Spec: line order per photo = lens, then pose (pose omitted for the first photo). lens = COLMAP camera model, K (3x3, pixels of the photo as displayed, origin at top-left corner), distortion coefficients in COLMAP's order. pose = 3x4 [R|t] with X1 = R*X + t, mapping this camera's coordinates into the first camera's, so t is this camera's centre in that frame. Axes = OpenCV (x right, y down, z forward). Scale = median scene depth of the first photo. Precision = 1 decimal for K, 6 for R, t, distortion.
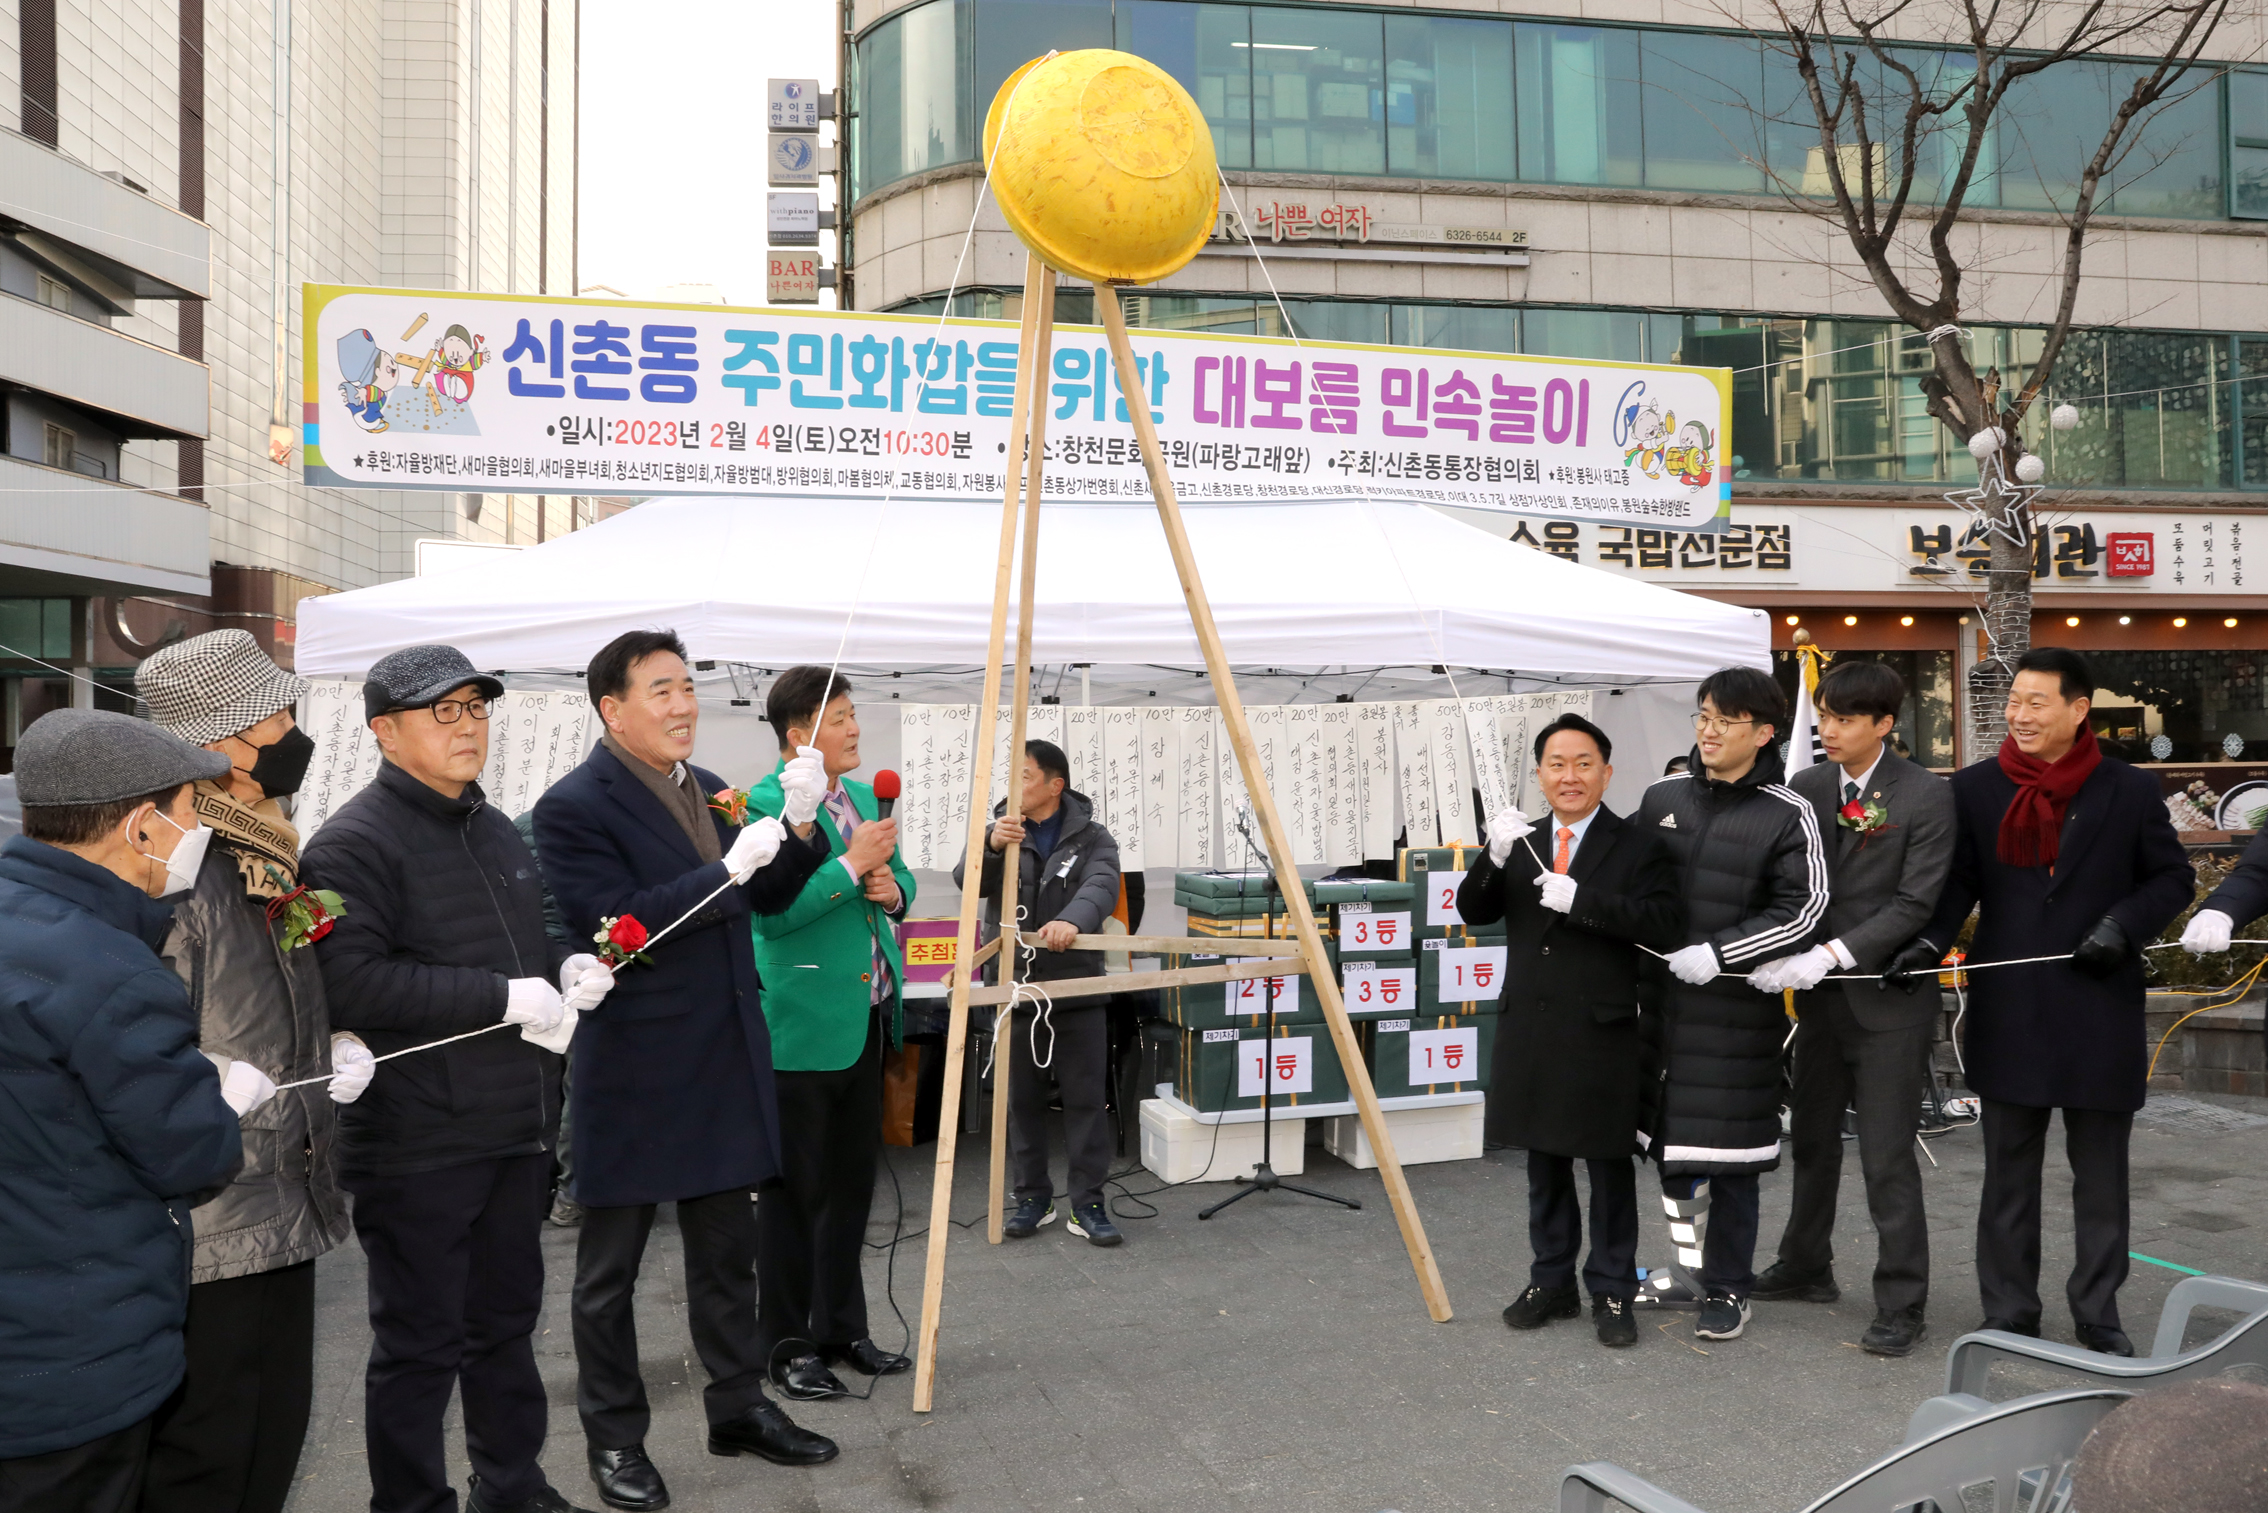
lens RADIAL K [[1621.9, 0, 1132.8], [0, 1621.9, 807.7], [0, 0, 1]] dist [-0.103810, 0.045746]
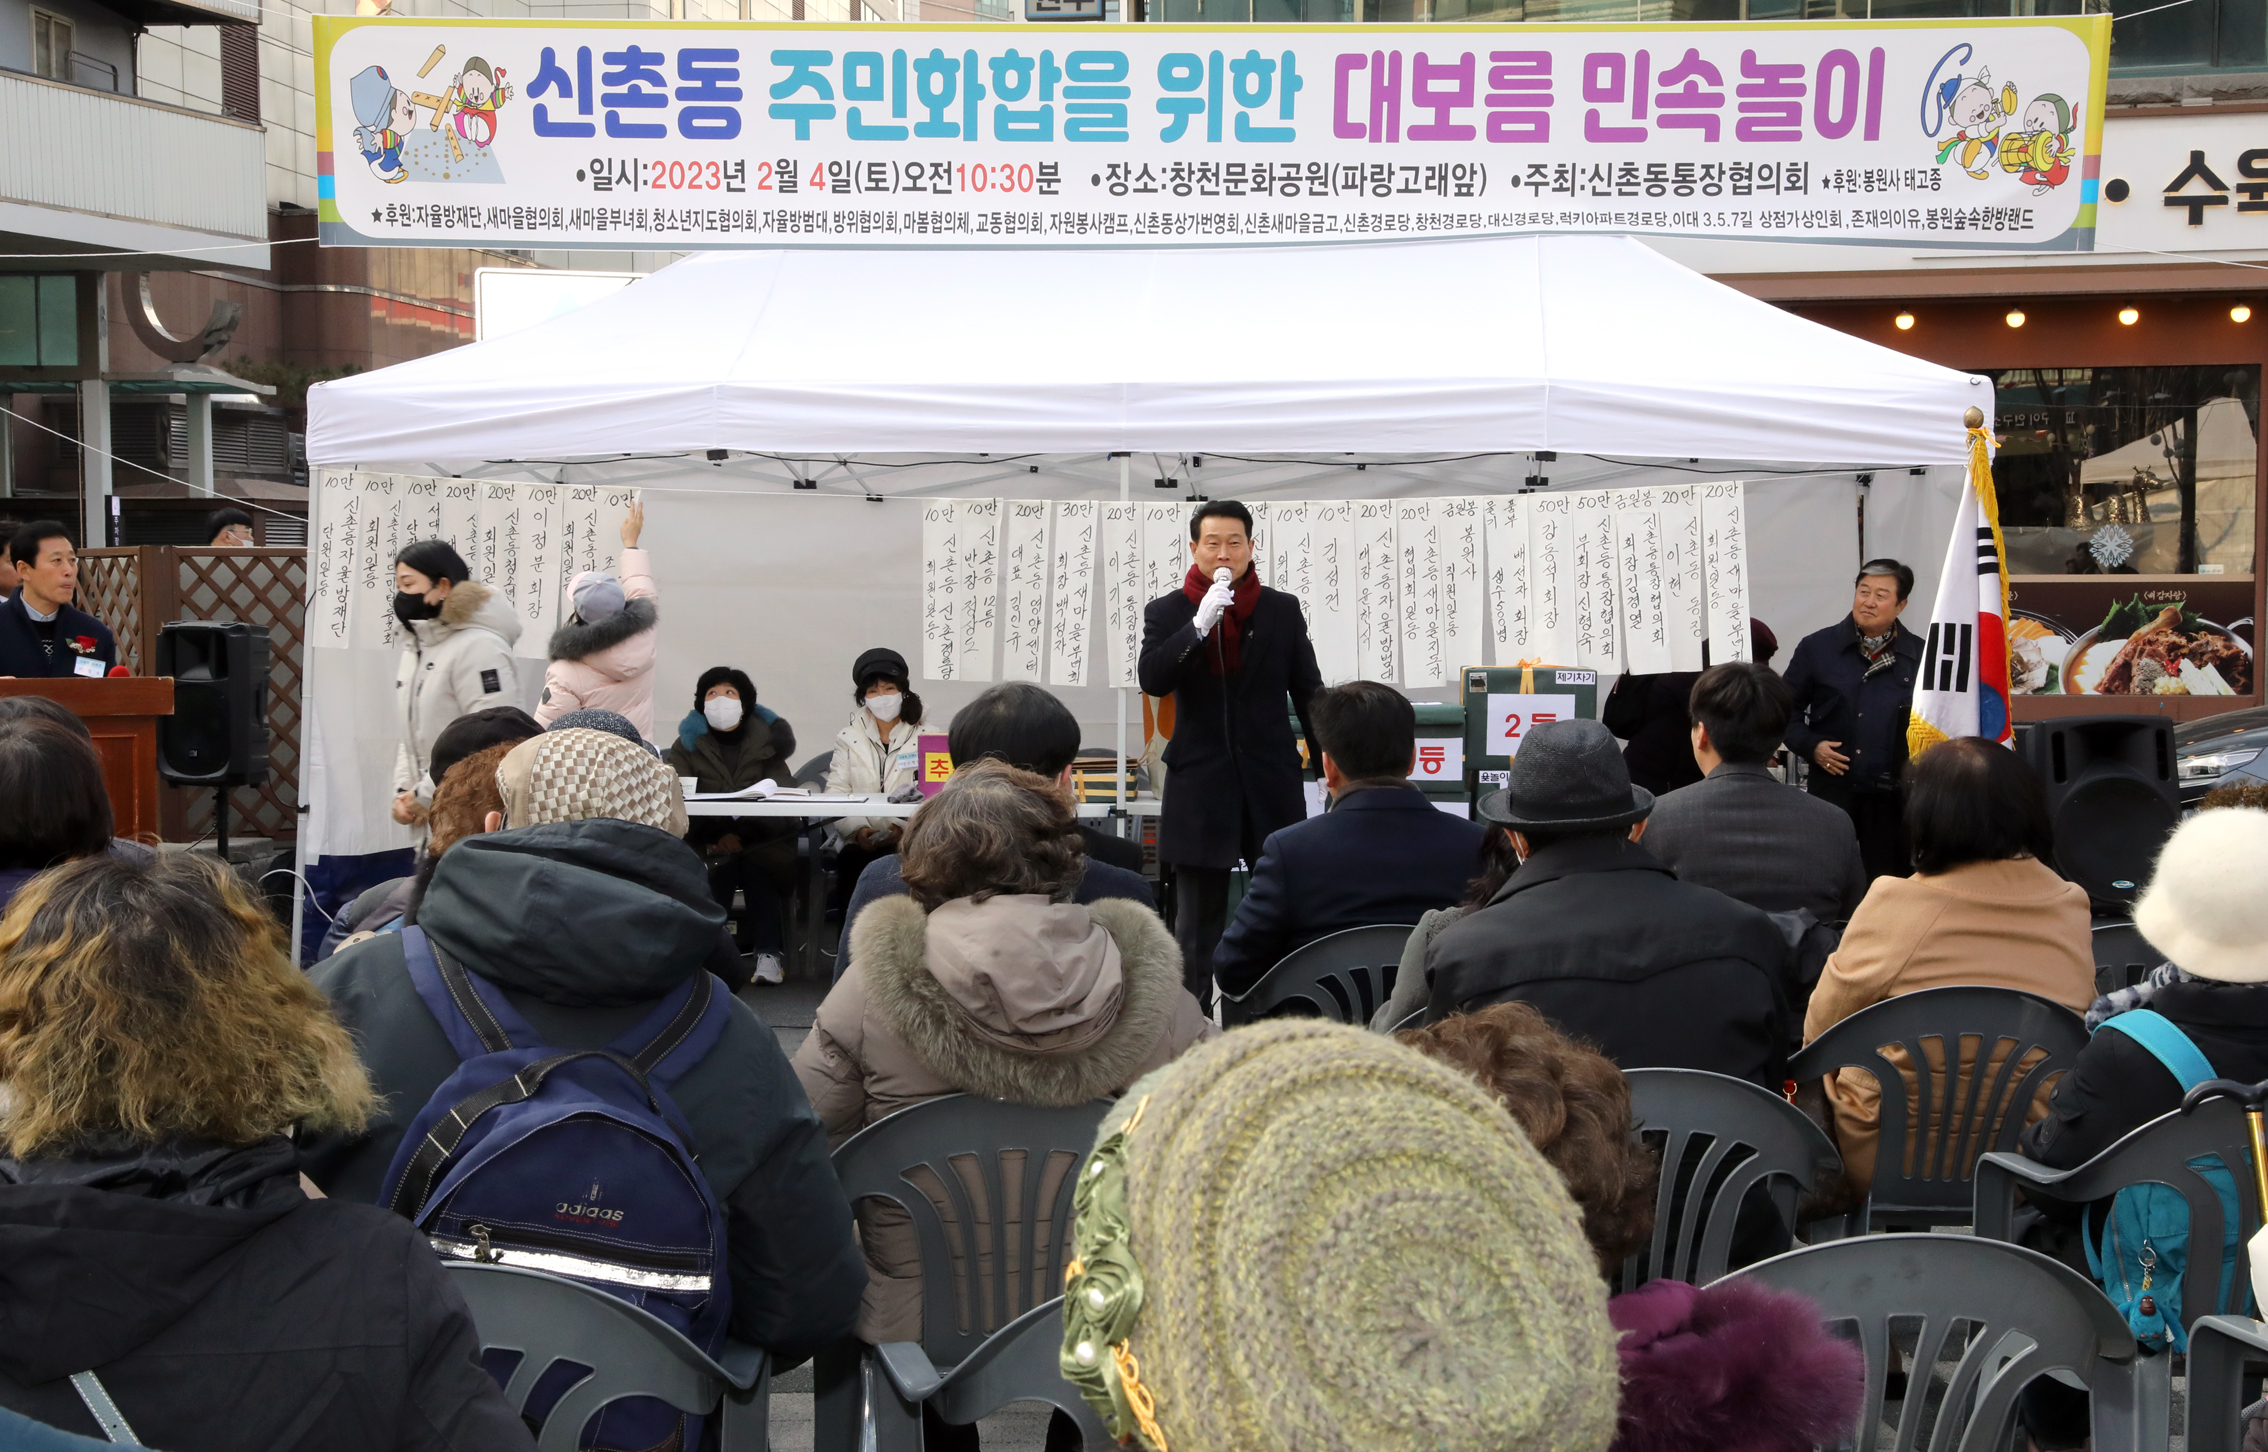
lens RADIAL K [[3495.8, 0, 1172.7], [0, 3495.8, 866.0], [0, 0, 1]] dist [0.051780, 0.177342]
pose [[0.955436, 0.035305, -0.293078, 0.500735], [-0.016204, 0.997598, 0.067350, 0.006906], [0.294752, -0.059599, 0.953713, -0.734110]]
